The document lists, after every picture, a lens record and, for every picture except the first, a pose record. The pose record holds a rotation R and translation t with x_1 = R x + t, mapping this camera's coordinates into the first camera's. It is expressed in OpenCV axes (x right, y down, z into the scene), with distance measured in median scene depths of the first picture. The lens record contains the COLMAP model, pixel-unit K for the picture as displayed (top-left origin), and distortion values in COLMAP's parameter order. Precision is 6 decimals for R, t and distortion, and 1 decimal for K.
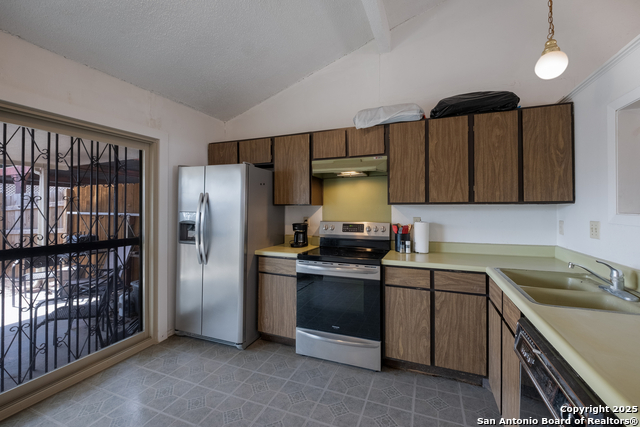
lens RADIAL K [[276.0, 0, 317.6], [0, 276.0, 207.1], [0, 0, 1]] dist [0.003871, -0.004226]
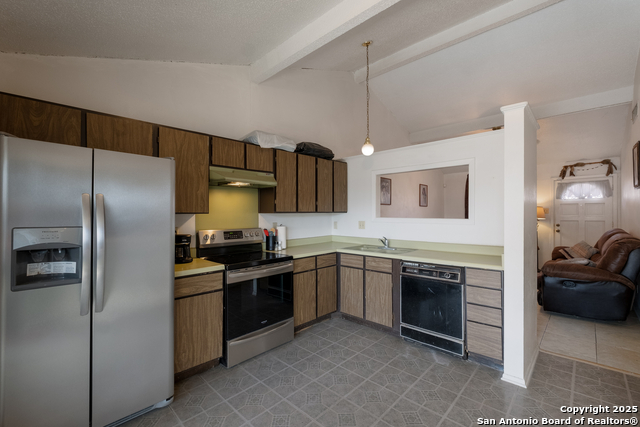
lens RADIAL K [[276.0, 0, 317.6], [0, 276.0, 217.2], [0, 0, 1]] dist [0.003871, -0.004226]
pose [[0.378512, -0.013260, 0.925502, -0.800923], [0.001536, 0.999905, 0.013698, -0.007476], [-0.925595, -0.003763, 0.378496, 0.333193]]
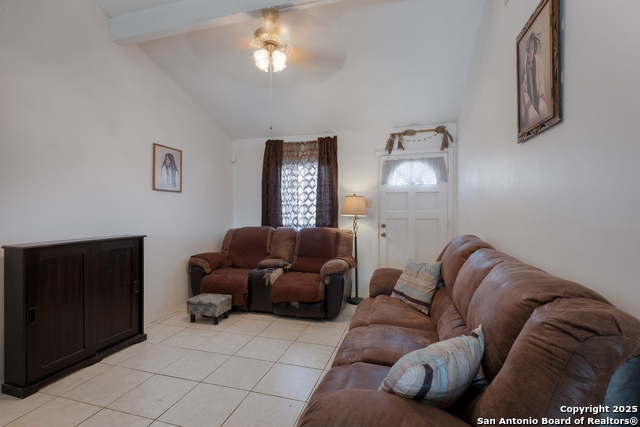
lens RADIAL K [[290.1, 0, 315.5], [0, 290.1, 213.2], [0, 0, 1]] dist [0.022513, -0.000014]
pose [[-0.080644, -0.019417, 0.996554, 0.534697], [-0.002784, 0.999811, 0.019256, -0.002303], [-0.996739, -0.001222, -0.080683, -0.149754]]
